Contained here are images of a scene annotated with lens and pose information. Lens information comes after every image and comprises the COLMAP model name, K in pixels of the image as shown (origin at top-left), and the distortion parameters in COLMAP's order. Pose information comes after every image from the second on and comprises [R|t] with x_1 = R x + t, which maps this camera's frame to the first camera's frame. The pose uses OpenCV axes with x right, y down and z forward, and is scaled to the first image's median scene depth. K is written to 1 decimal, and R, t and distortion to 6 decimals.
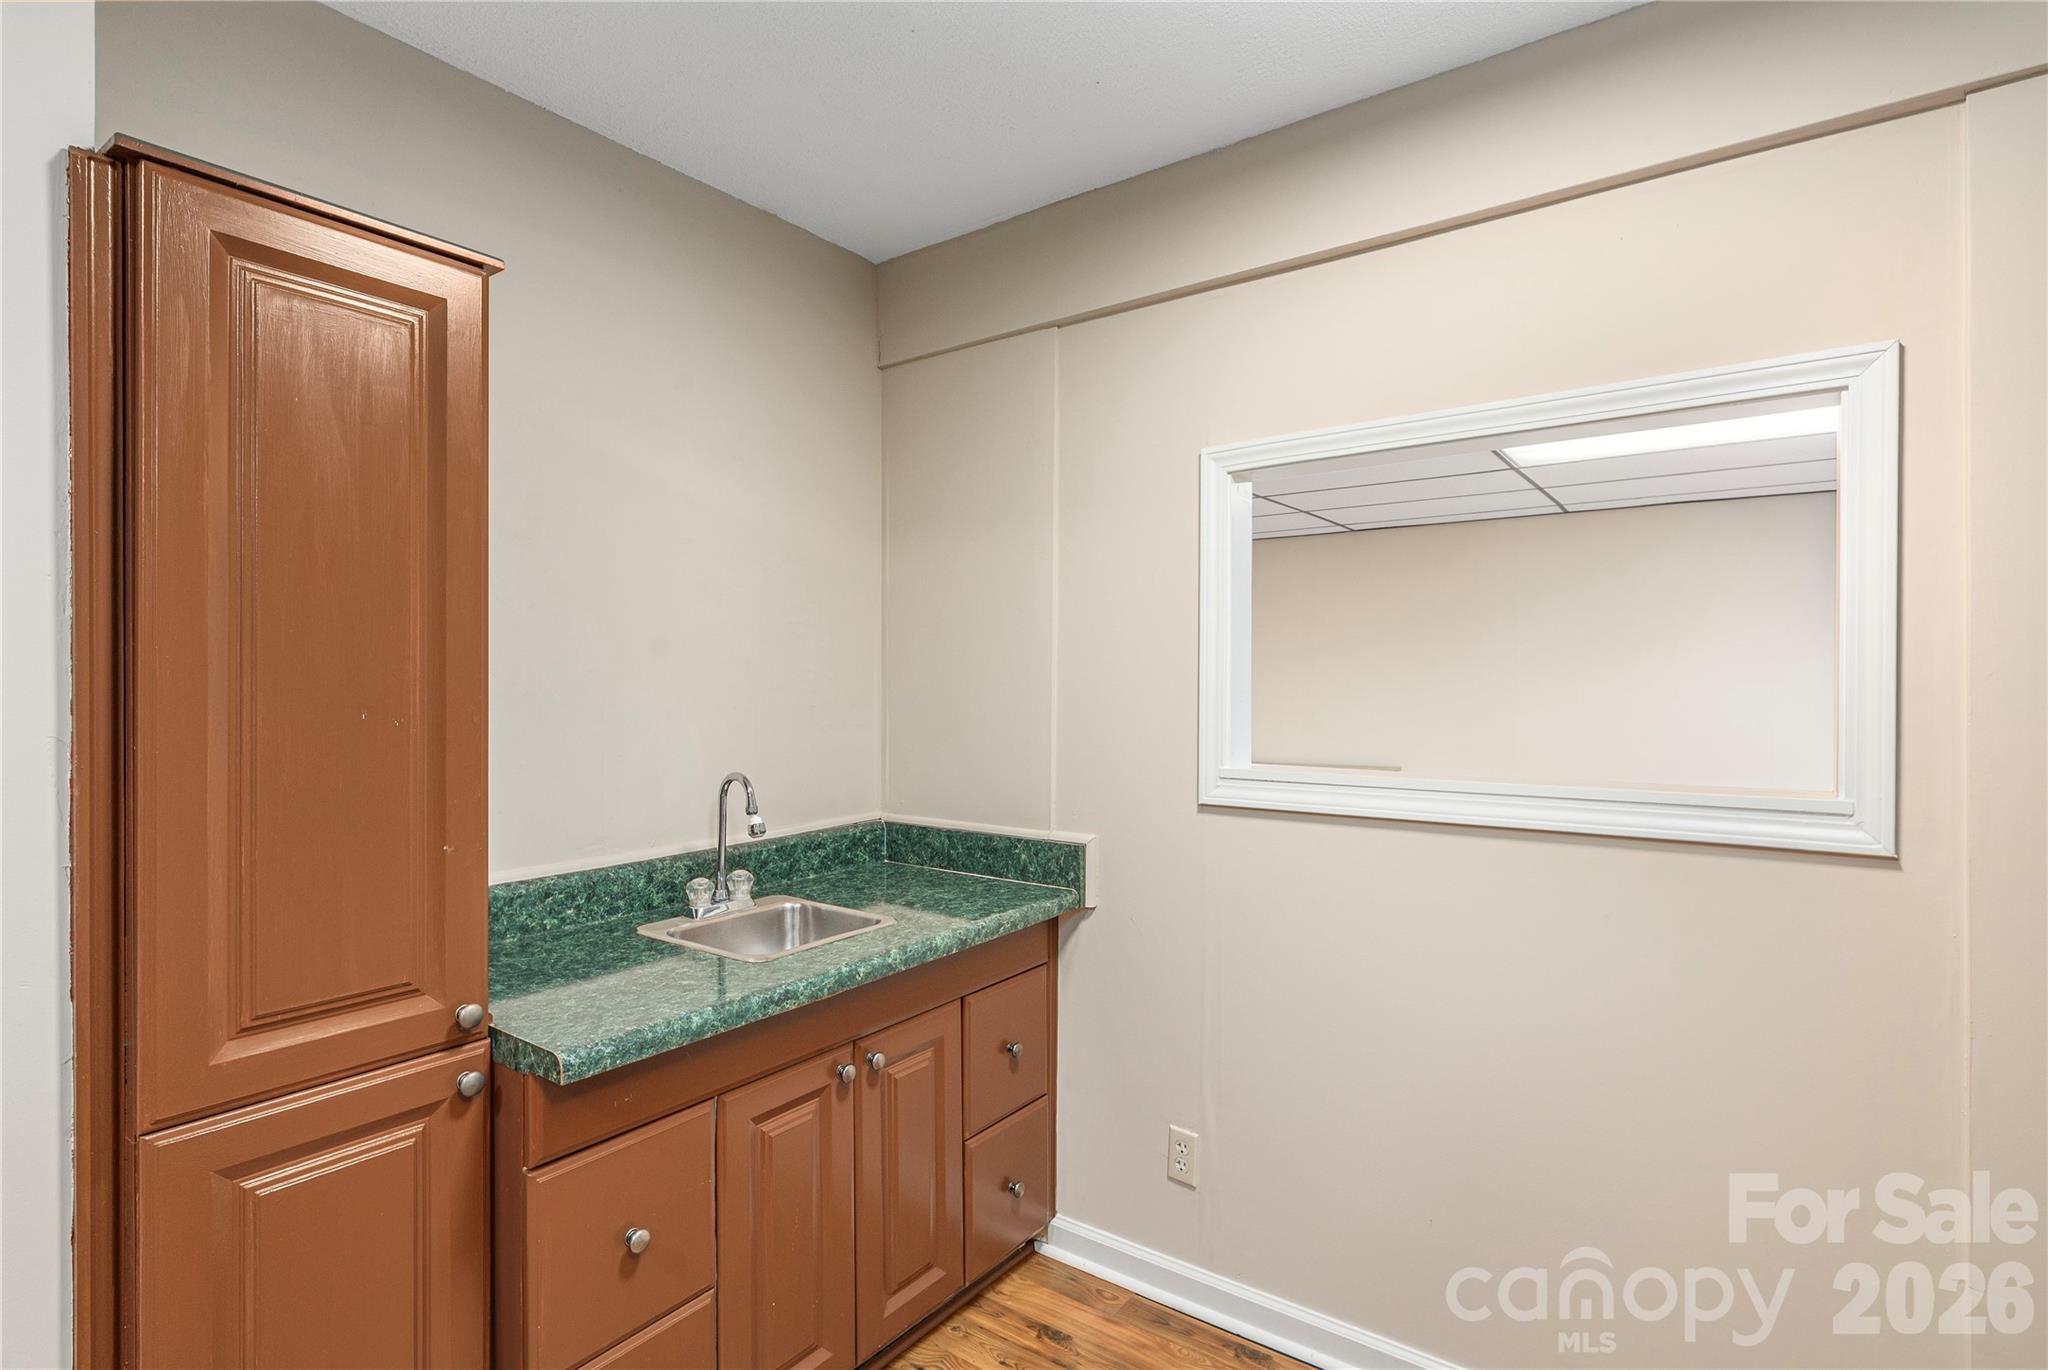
lens RADIAL K [[1028.6, 0, 1024.3], [0, 1028.6, 681.4], [0, 0, 1]] dist [0.000502, 0.000021]
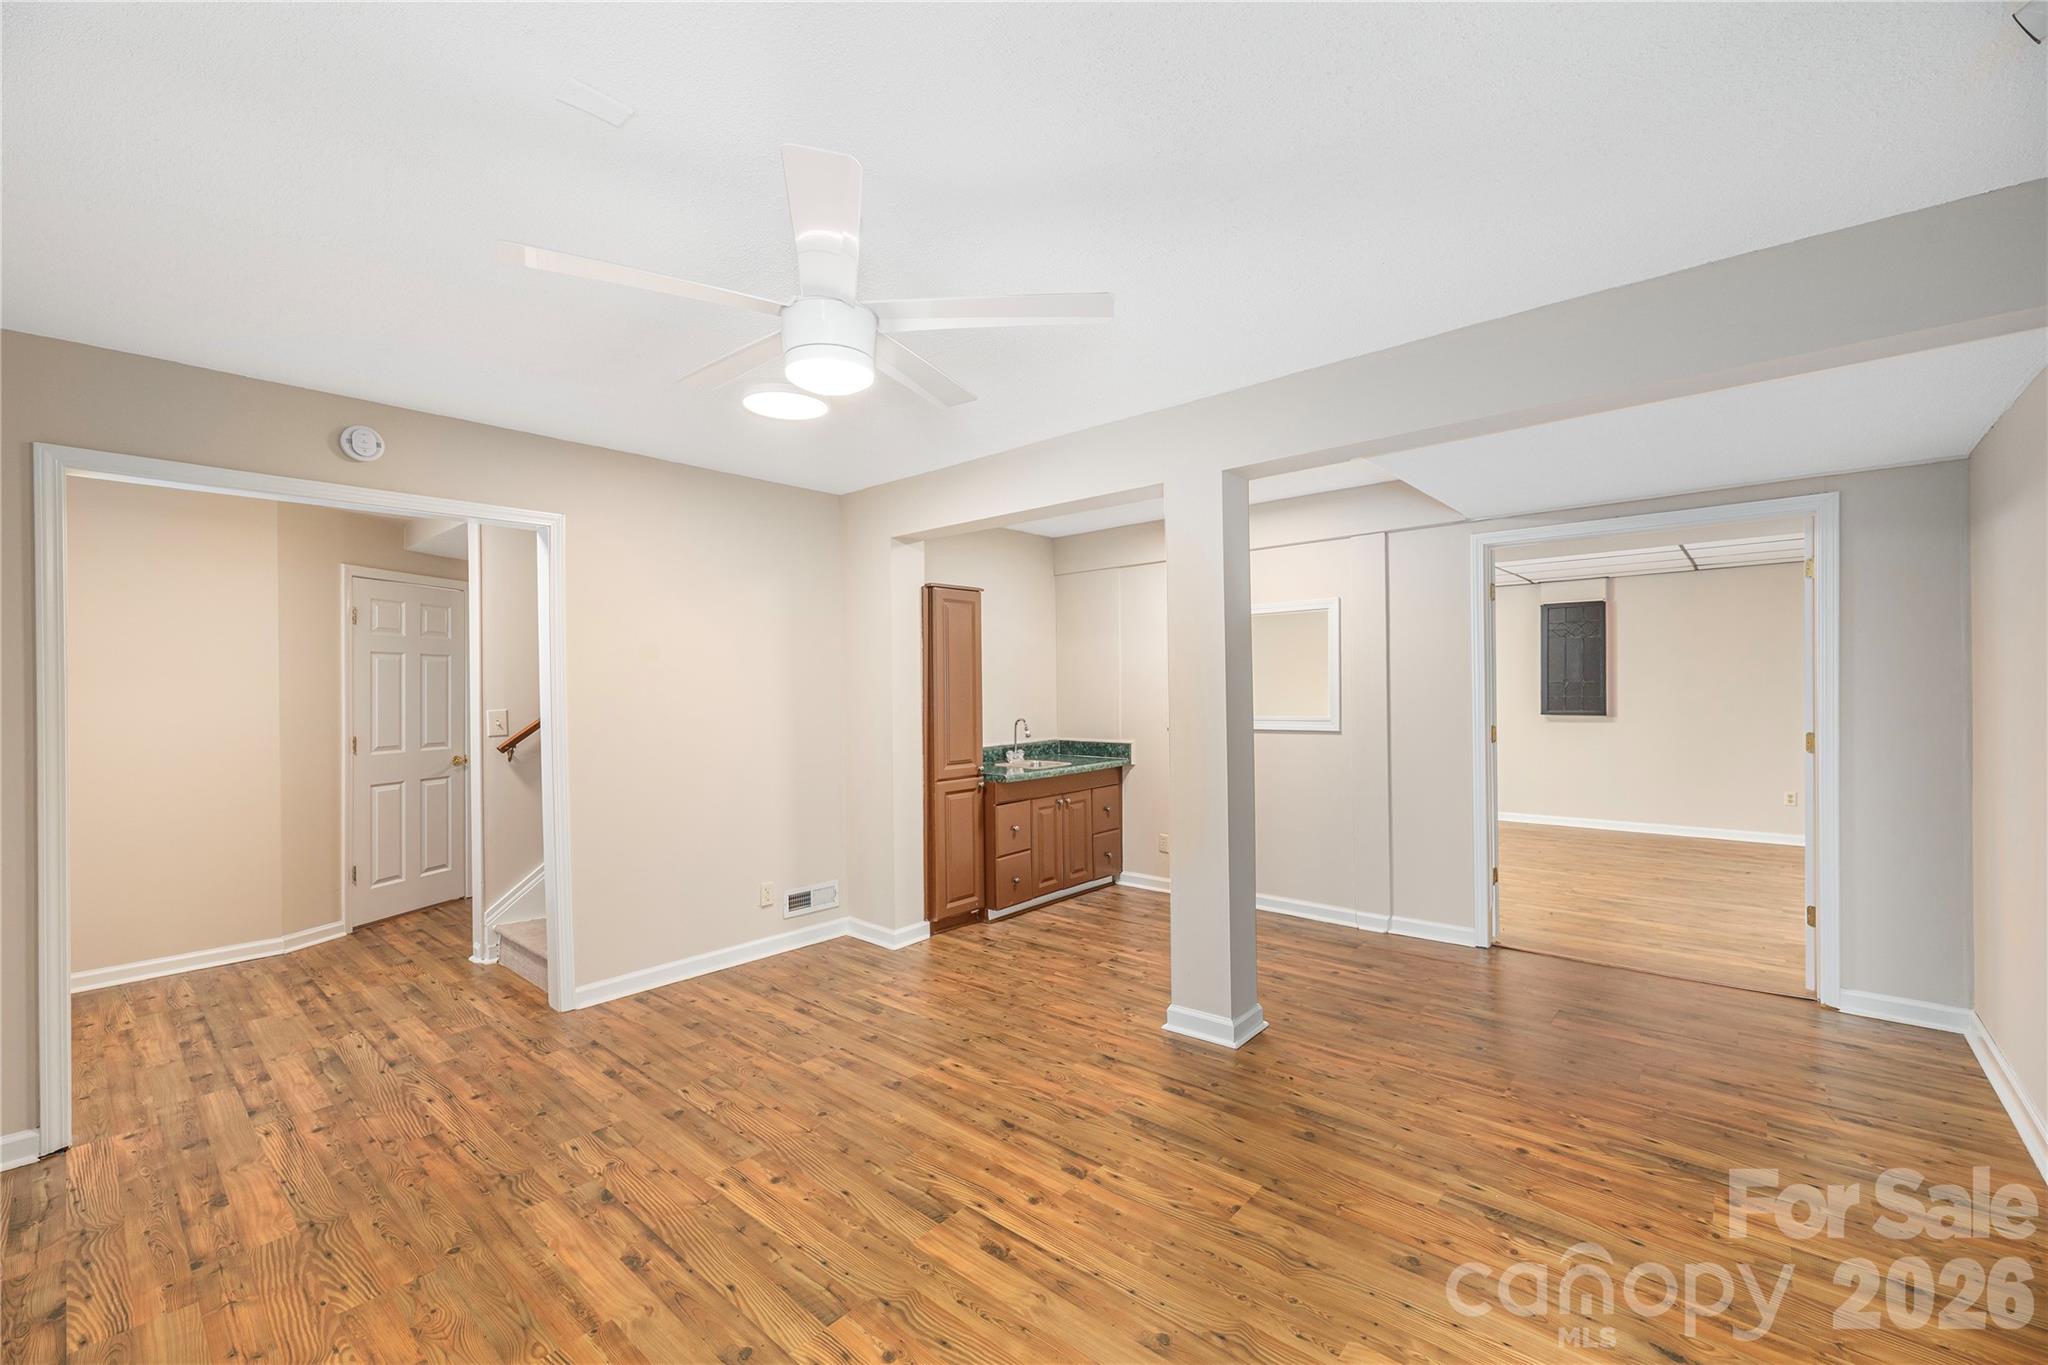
lens RADIAL K [[844.1, 0, 1021.7], [0, 844.1, 690.6], [0, 0, 1]] dist [-0.002307, 0.000128]
pose [[0.995485, -0.013431, -0.093968, -0.023319], [0.013484, 0.999909, -0.000073, 0.001581], [0.093960, -0.001195, 0.995575, -1.464959]]
